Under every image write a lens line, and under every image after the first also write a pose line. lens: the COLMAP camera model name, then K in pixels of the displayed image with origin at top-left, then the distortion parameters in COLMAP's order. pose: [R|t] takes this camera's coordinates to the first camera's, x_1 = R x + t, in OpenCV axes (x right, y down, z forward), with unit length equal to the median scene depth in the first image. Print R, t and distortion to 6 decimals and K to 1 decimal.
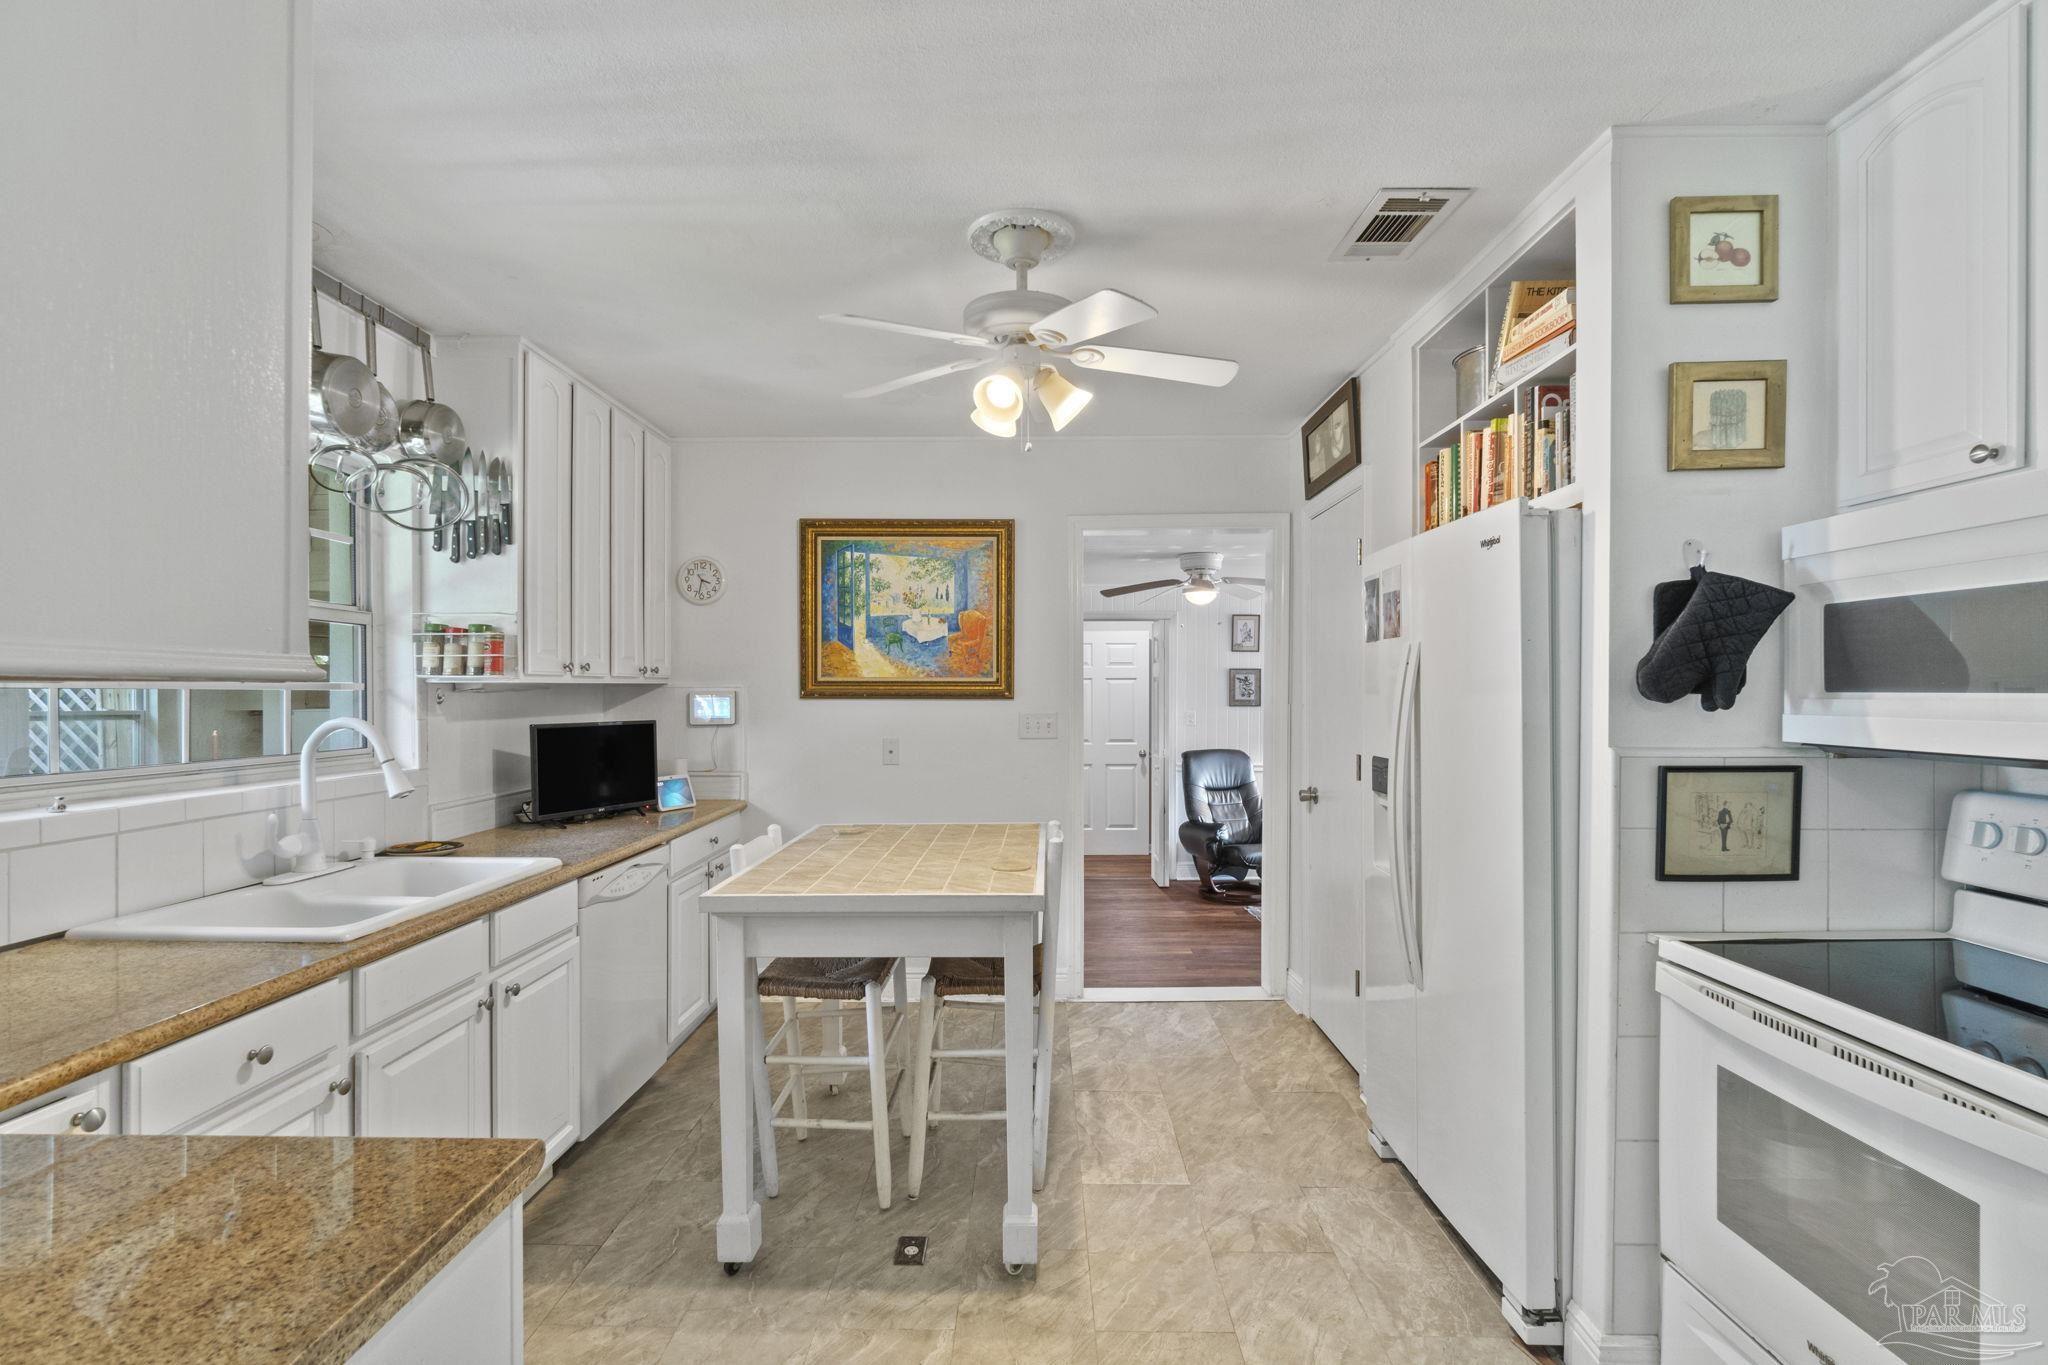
lens RADIAL K [[923.3, 0, 965.1], [0, 923.3, 693.1], [0, 0, 1]] dist [0.000940, -0.001448]
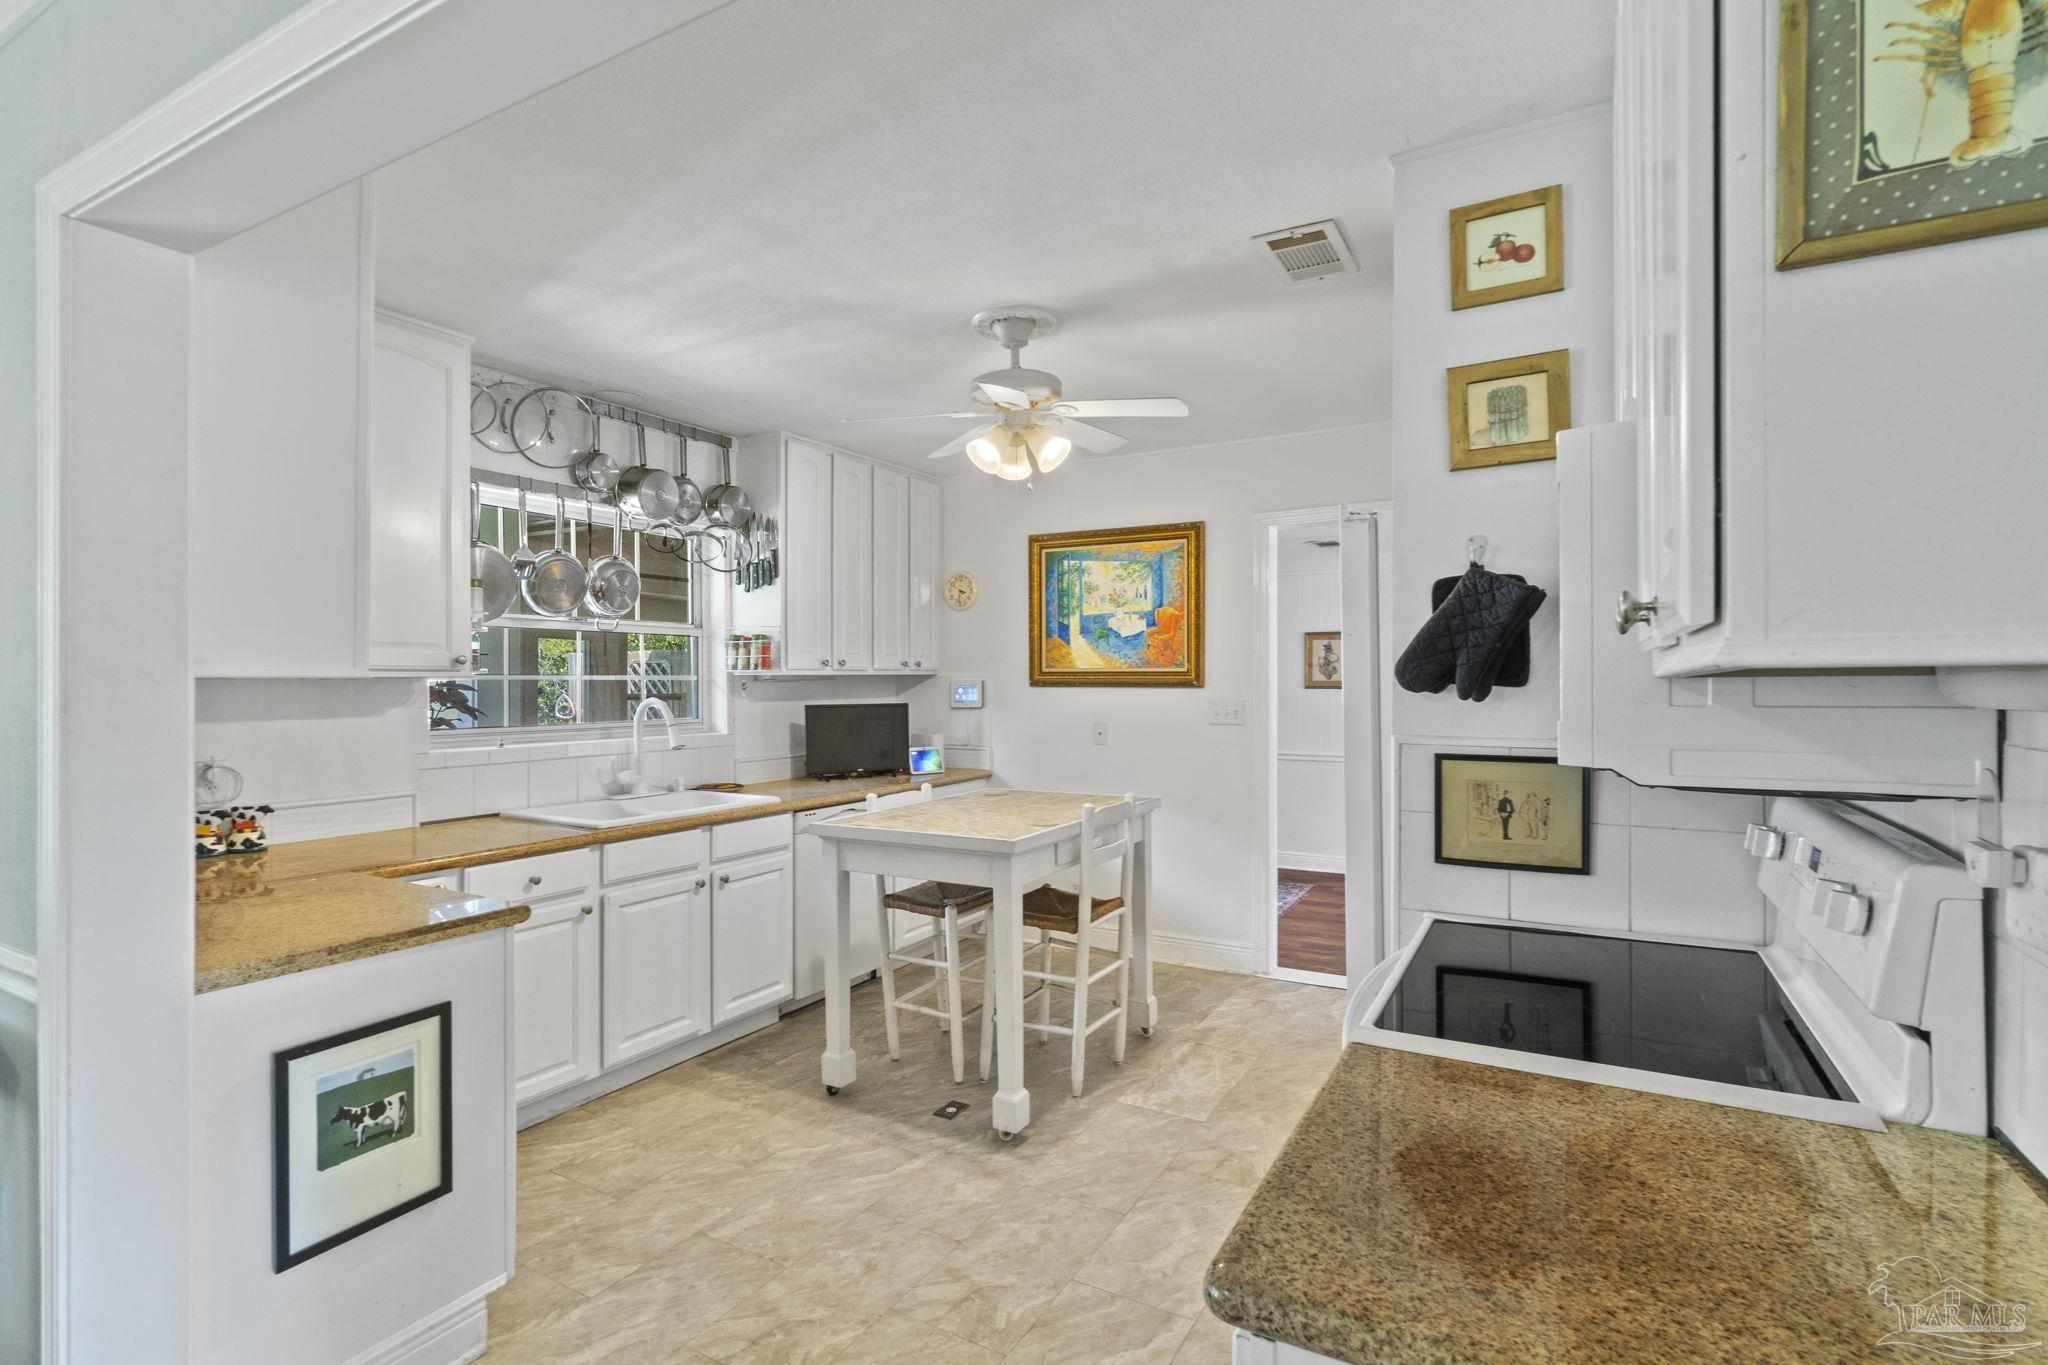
lens RADIAL K [[923.3, 0, 984.7], [0, 923.3, 678.4], [0, 0, 1]] dist [0.000940, -0.001448]
pose [[0.880132, -0.001098, -0.474728, 0.532677], [-0.000149, 0.999997, -0.002590, -0.002562], [0.474729, 0.002350, 0.880129, -0.112730]]
